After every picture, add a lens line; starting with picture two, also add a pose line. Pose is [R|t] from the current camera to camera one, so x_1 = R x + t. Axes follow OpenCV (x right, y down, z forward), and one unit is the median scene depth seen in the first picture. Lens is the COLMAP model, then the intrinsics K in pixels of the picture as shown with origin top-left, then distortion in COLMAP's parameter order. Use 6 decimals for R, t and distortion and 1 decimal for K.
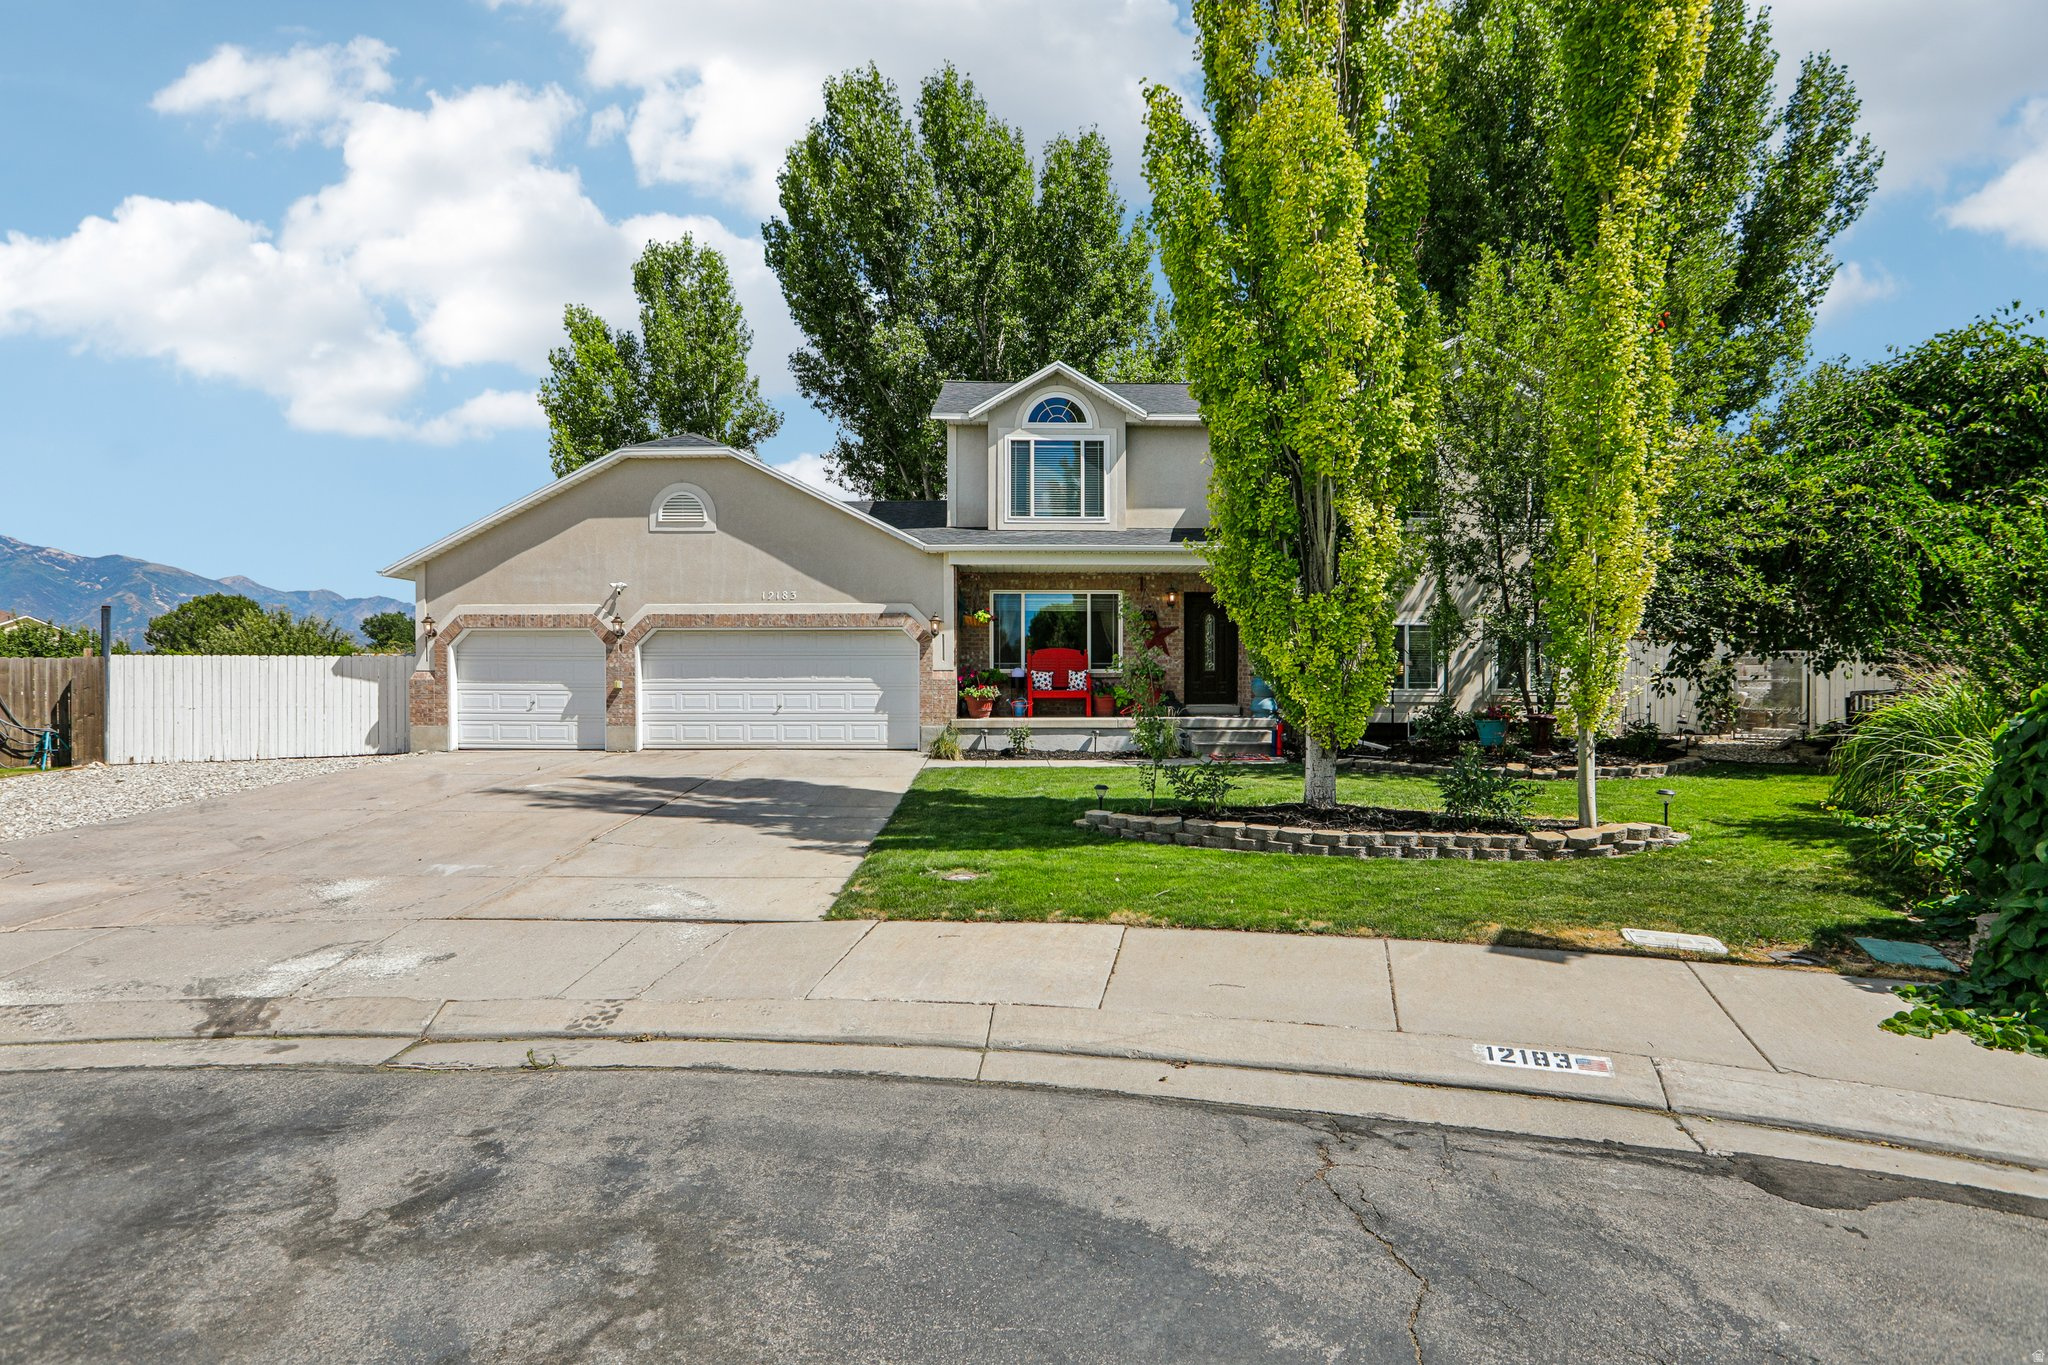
lens RADIAL K [[935.5, 0, 1006.3], [0, 935.5, 690.7], [0, 0, 1]] dist [-0.028975, 0.003672]
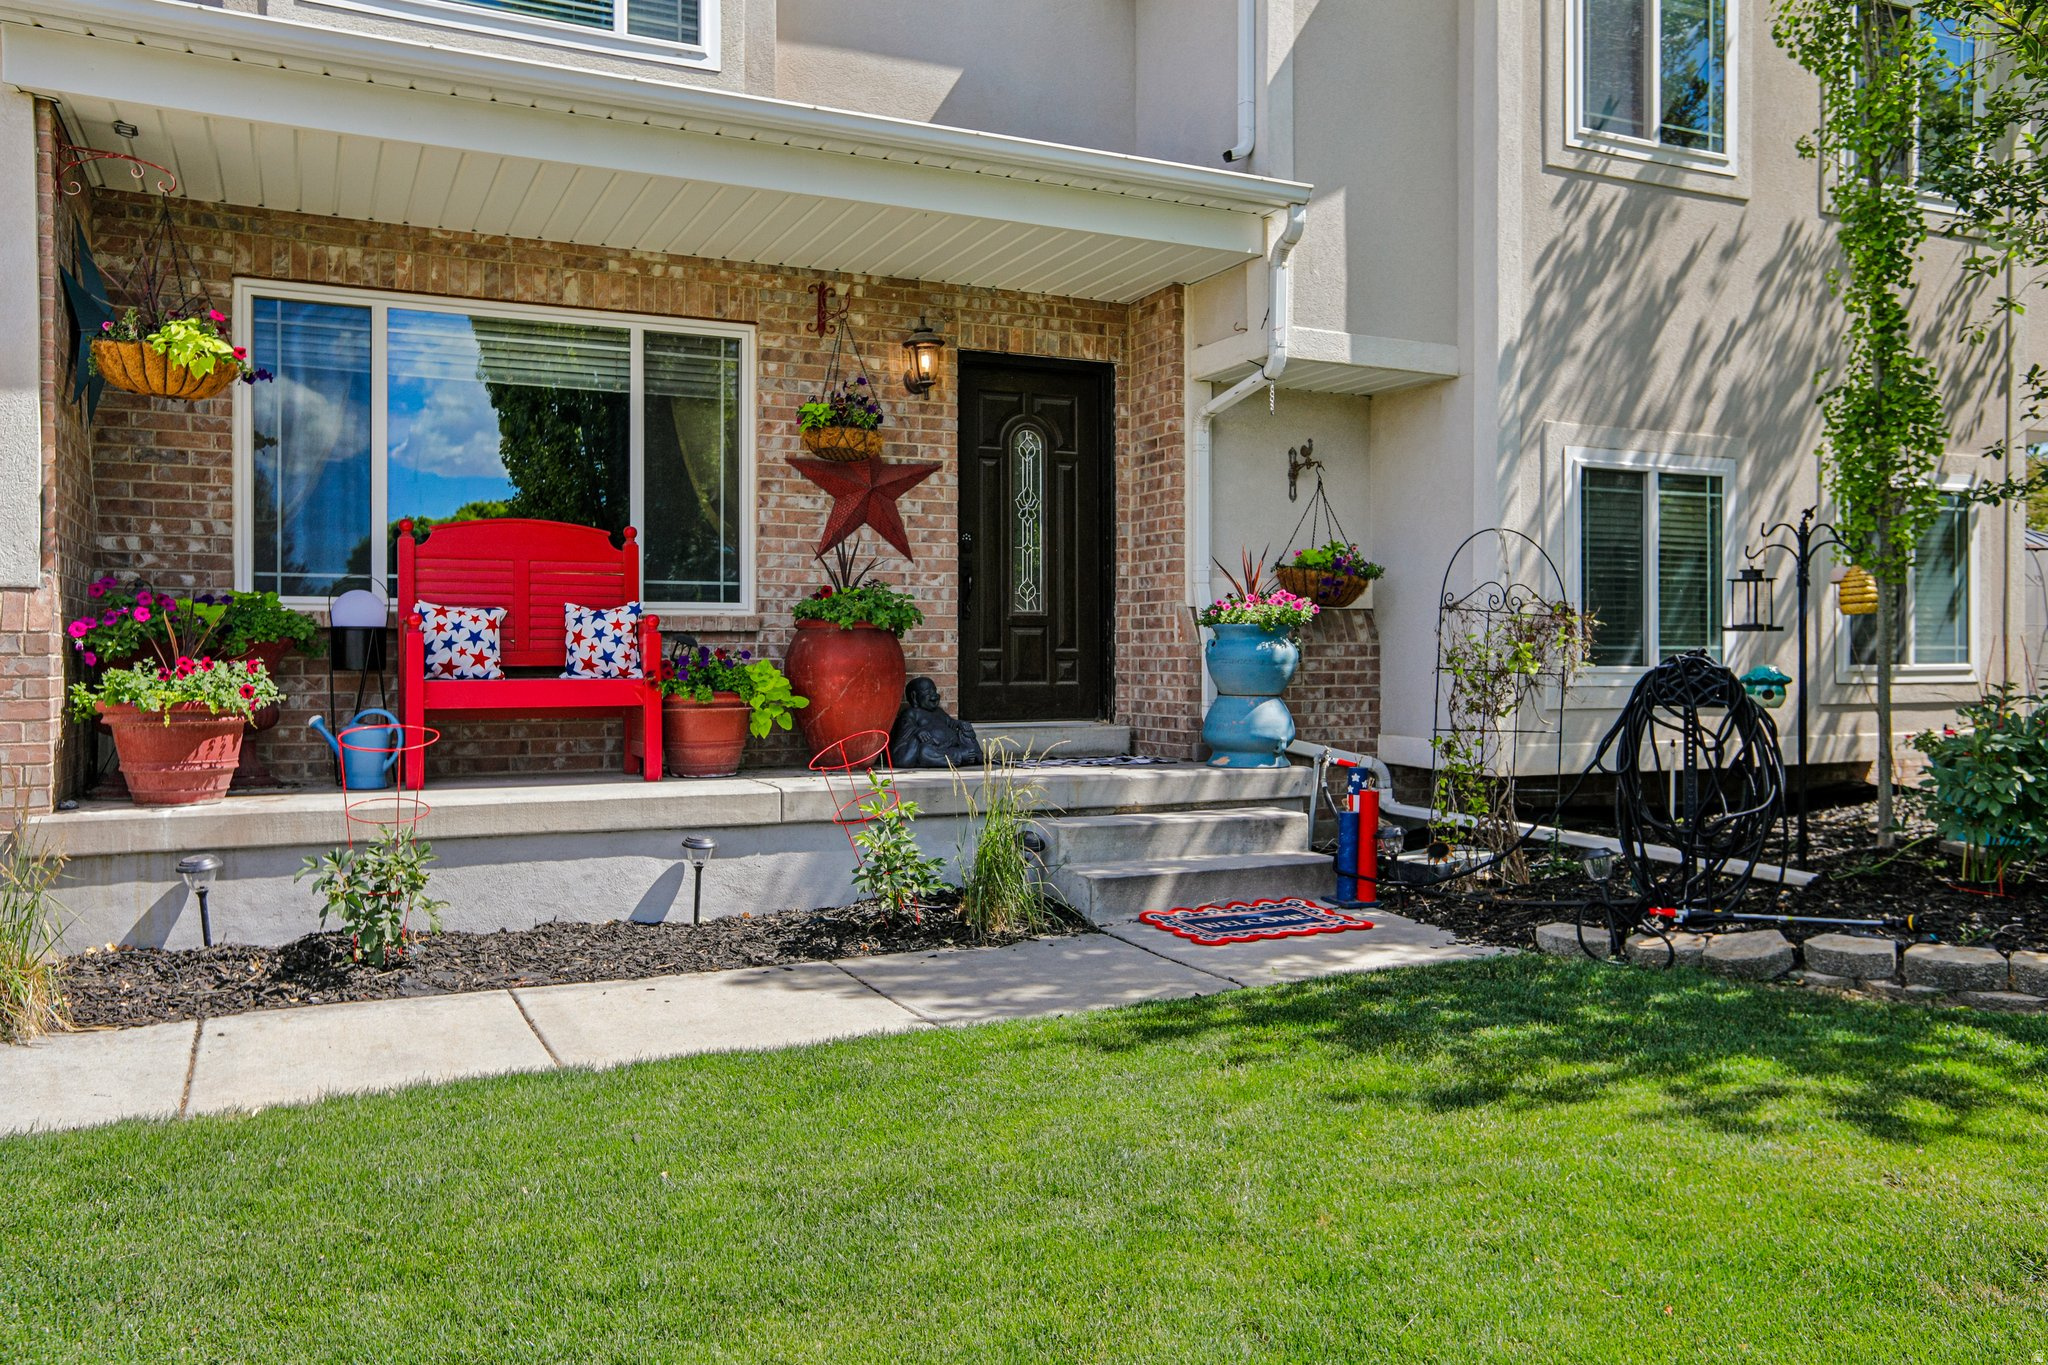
lens RADIAL K [[1598.4, 0, 1013.1], [0, 1598.4, 661.3], [0, 0, 1]] dist [0.004220, 0.003897]
pose [[0.915756, -0.001350, 0.401733, 0.000773], [0.007490, 0.999878, -0.013713, 0.002068], [-0.401665, 0.015567, 0.915654, 0.573197]]
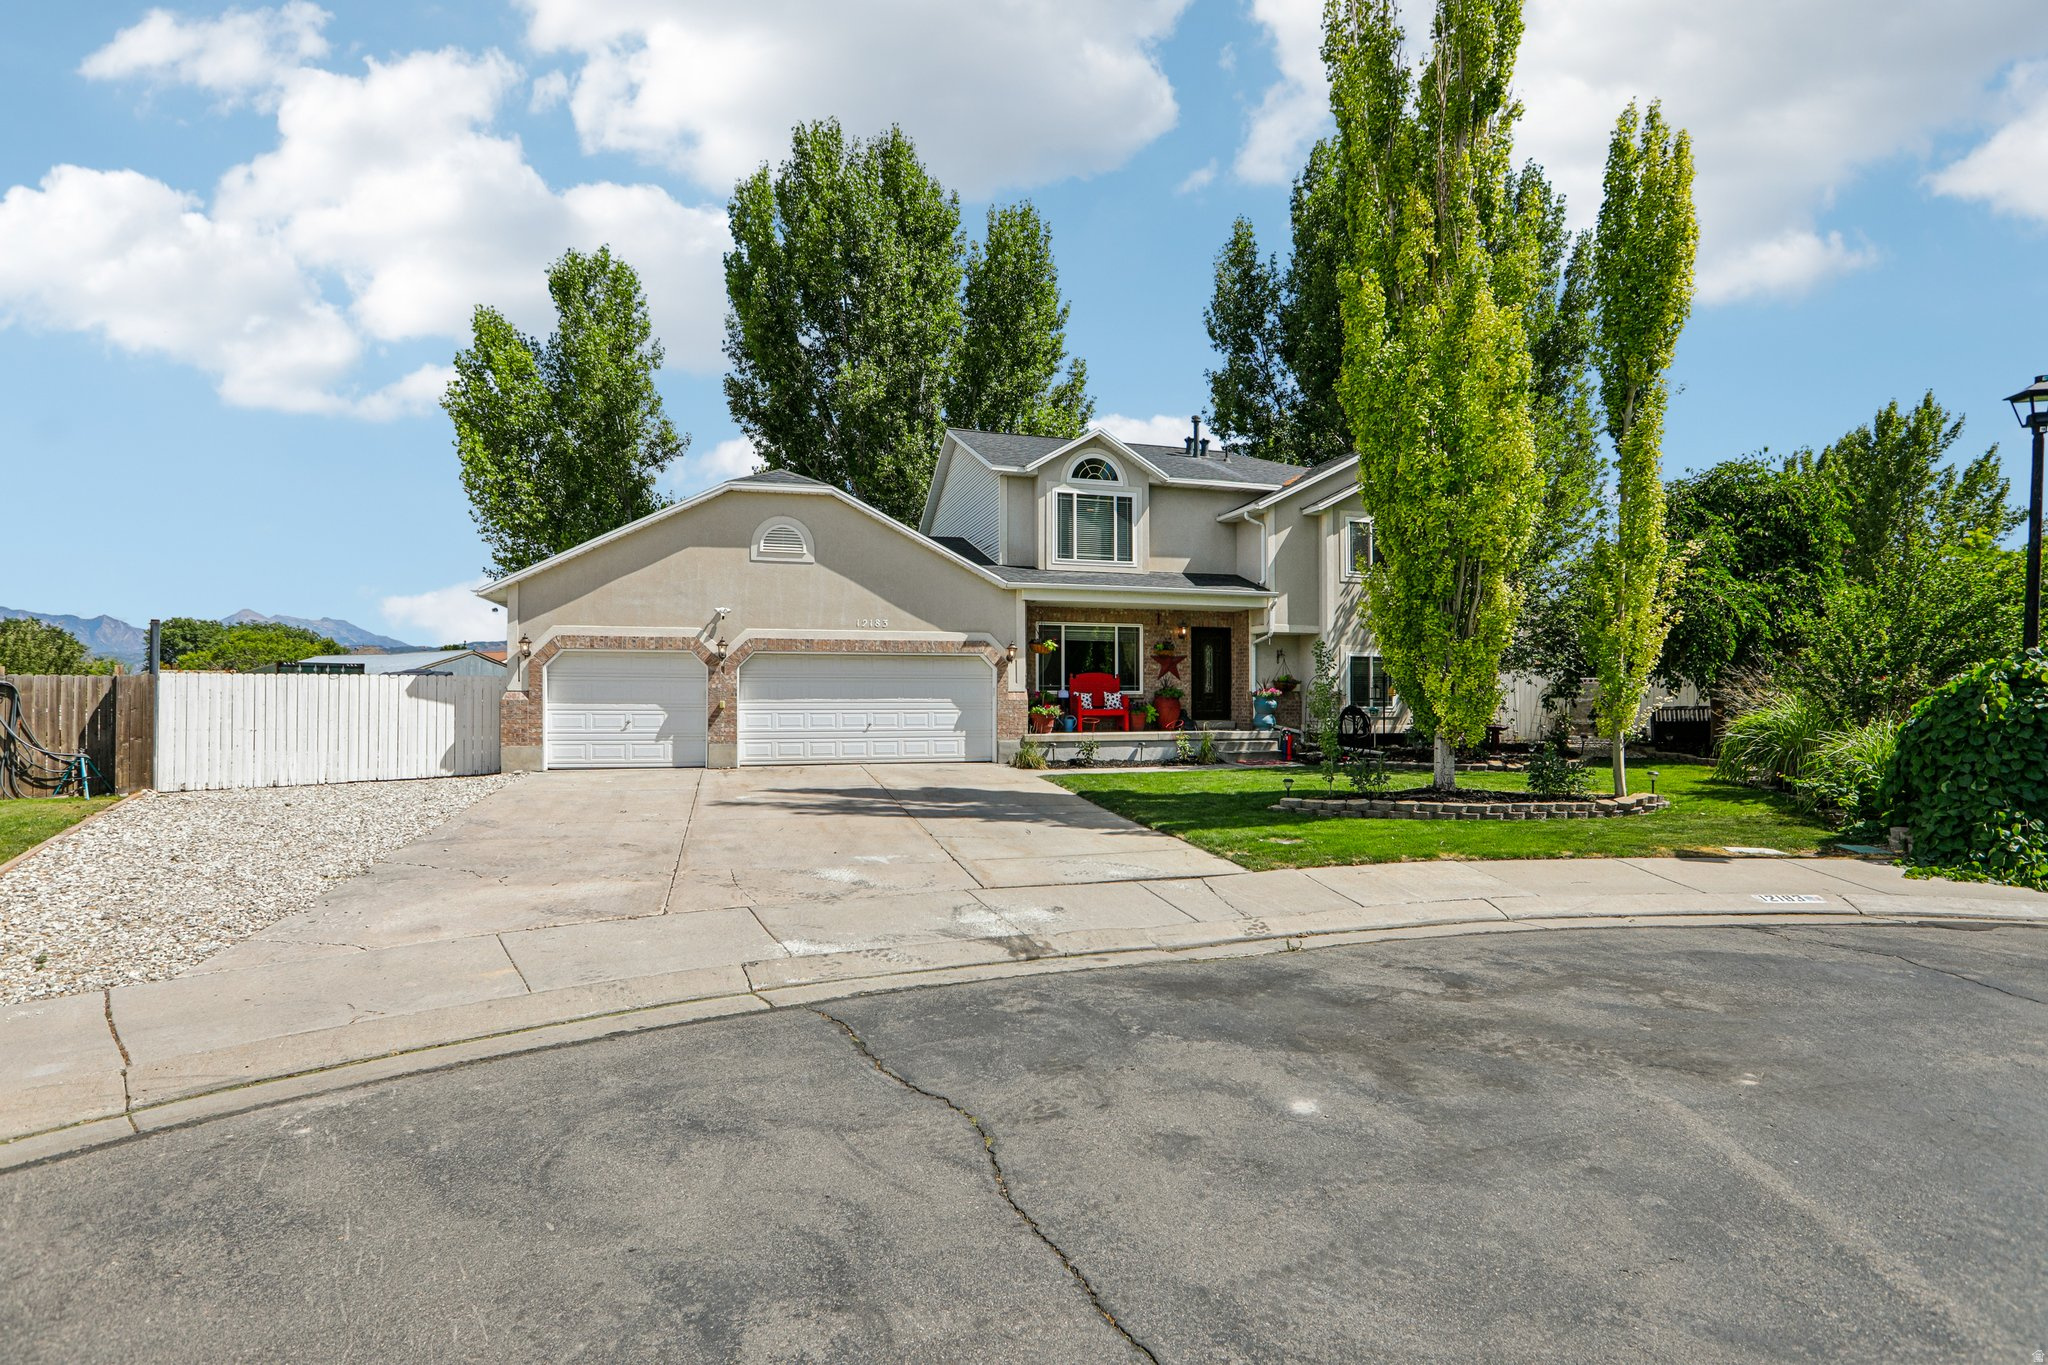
lens RADIAL K [[935.5, 0, 1025.5], [0, 935.5, 688.4], [0, 0, 1]] dist [-0.028975, 0.003672]
pose [[0.965173, 0.002712, 0.261598, -0.356471], [0.003653, 0.999709, -0.023840, 0.001385], [-0.261587, 0.023966, 0.964882, -0.105403]]
